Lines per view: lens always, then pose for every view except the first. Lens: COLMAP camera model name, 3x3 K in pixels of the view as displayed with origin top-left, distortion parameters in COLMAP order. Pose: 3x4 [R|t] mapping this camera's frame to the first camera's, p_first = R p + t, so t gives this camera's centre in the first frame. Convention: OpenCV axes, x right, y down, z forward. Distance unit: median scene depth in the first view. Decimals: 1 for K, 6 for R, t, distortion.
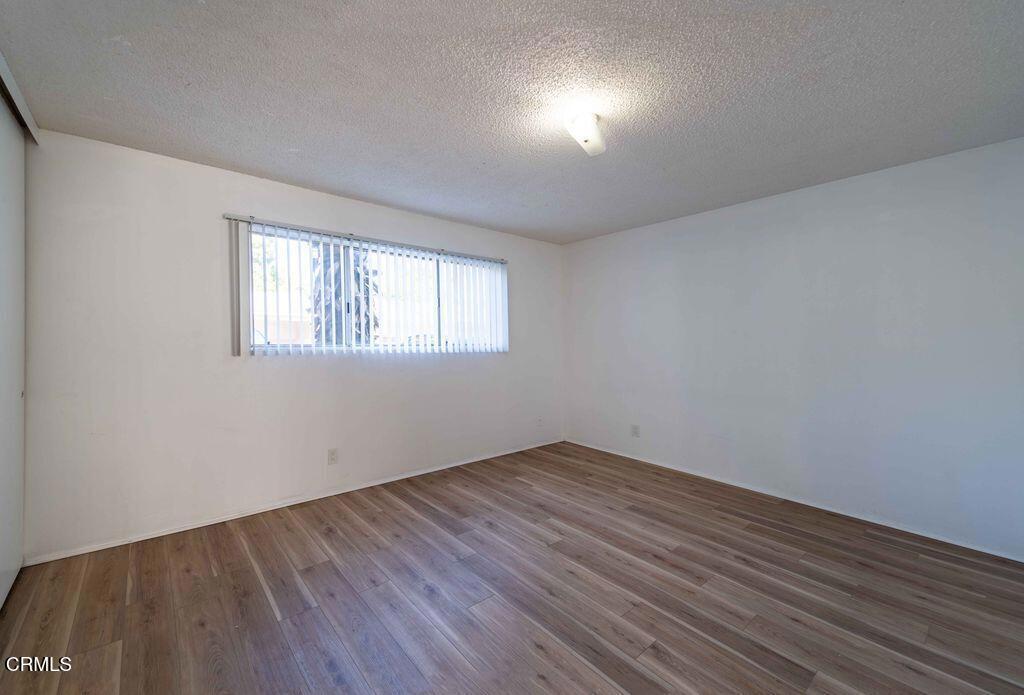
lens RADIAL K [[414.2, 0, 461.2], [0, 414.2, 343.8], [0, 0, 1]] dist [0.033580, -0.000137]
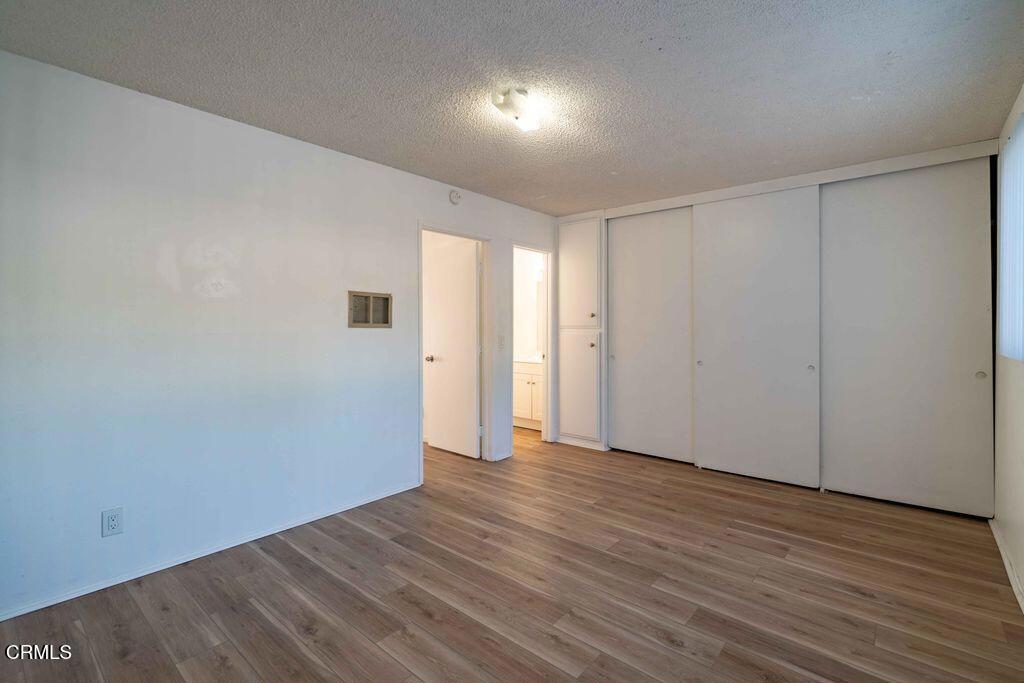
lens RADIAL K [[464.9, 0, 509.8], [0, 464.9, 325.8], [0, 0, 1]] dist [0.000508, -0.000036]
pose [[-0.982900, -0.012342, -0.183726, 0.444745], [-0.014817, 0.999817, 0.012105, -0.018313], [0.183543, 0.014620, -0.982903, 1.685128]]
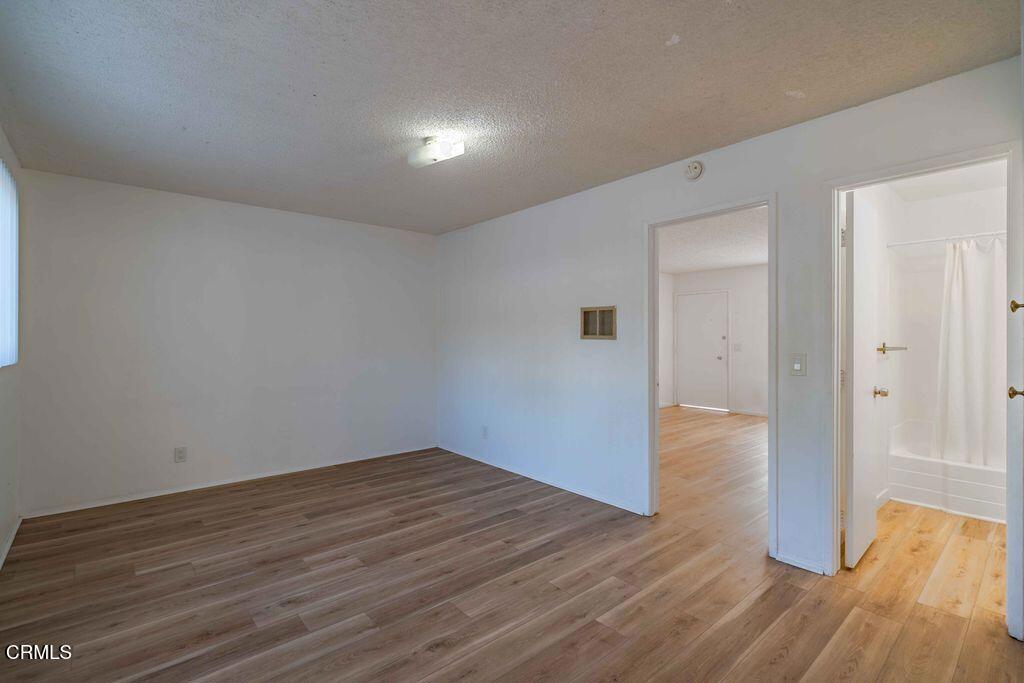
lens RADIAL K [[452.0, 0, 512.0], [0, 452.0, 341.5], [0, 0, 1]] dist [-0.001283, 0.000016]
pose [[-0.056799, -0.019895, 0.998187, -0.748107], [0.013621, 0.999693, 0.020700, -0.022569], [-0.998293, 0.014772, -0.056510, 0.696557]]
